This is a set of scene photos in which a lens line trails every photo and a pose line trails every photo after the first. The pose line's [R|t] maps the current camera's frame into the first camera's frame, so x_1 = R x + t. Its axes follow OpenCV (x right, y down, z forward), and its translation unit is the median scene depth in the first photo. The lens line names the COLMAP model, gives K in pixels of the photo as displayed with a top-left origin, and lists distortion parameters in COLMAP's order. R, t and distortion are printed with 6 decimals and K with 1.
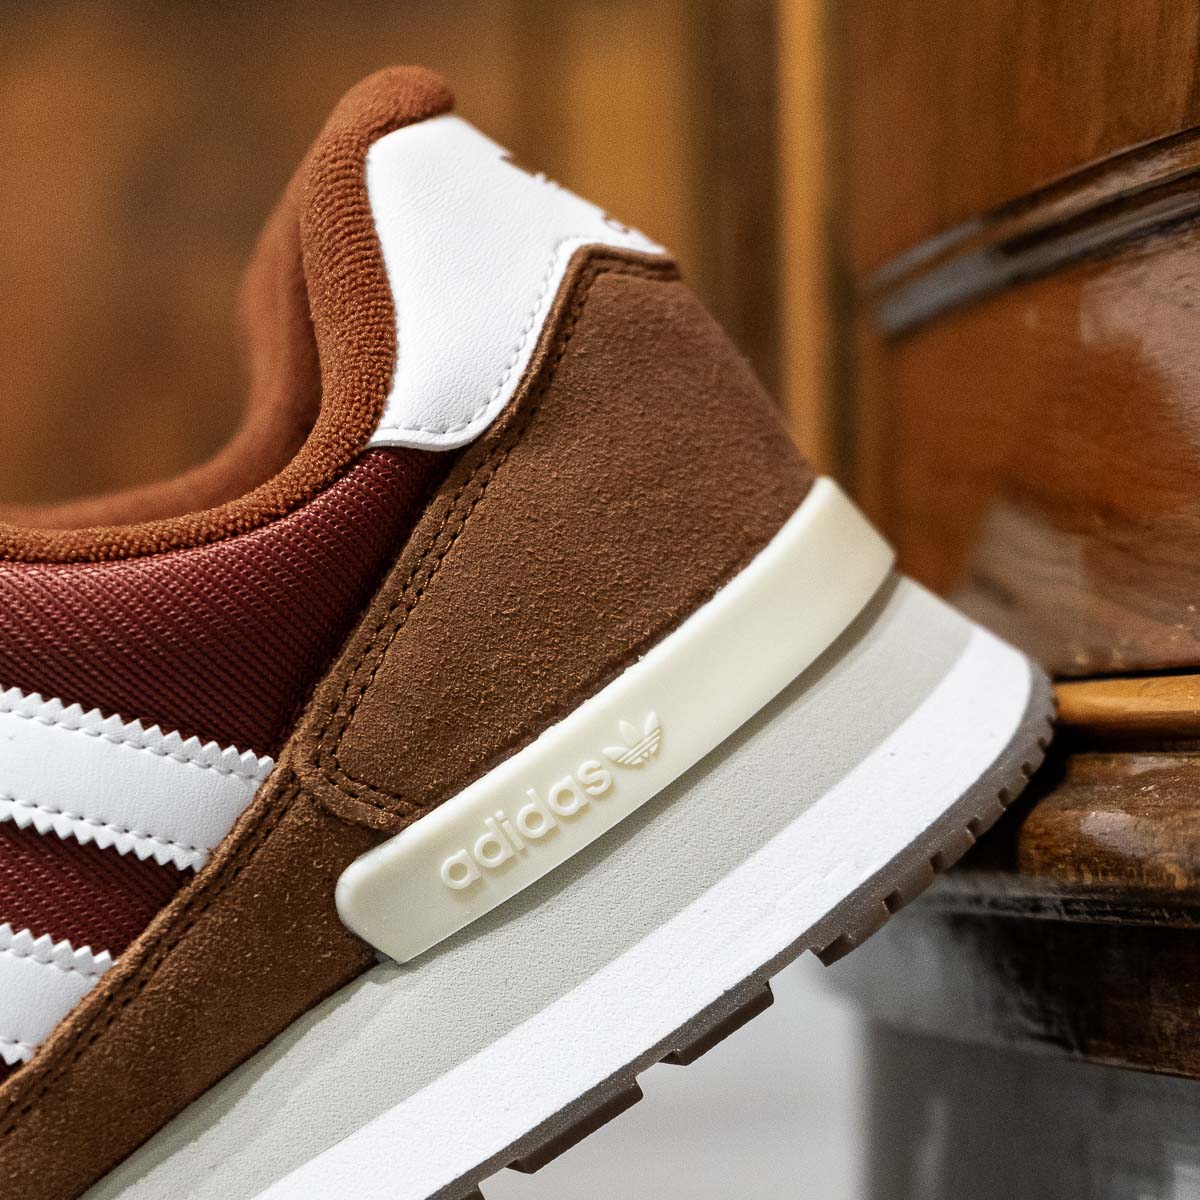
lens RADIAL K [[3789.7, 0, 591.7], [0, 3789.7, 762.3], [0, 0, 1]] dist [0.095549, 0.000000]
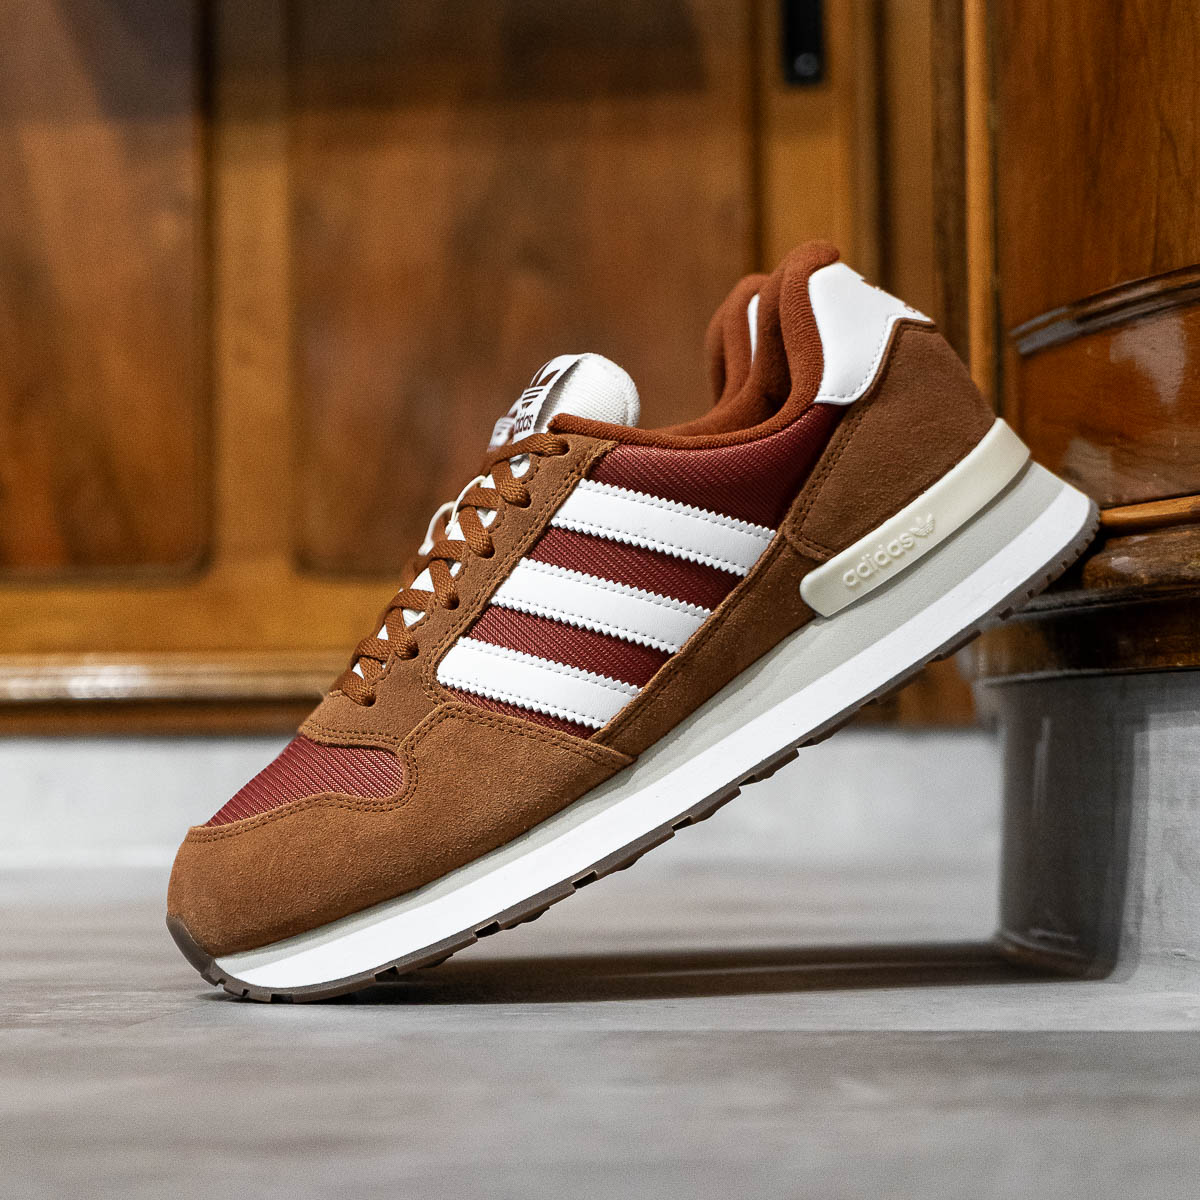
lens RADIAL K [[3523.3, 0, 634.5], [0, 3523.3, 598.5], [0, 0, 1]] dist [0.032897, 0.000000]
pose [[0.999903, 0.005946, -0.012621, -0.141997], [-0.006418, 0.999268, -0.037718, 0.124739], [0.012388, 0.037795, 0.999209, -1.218895]]
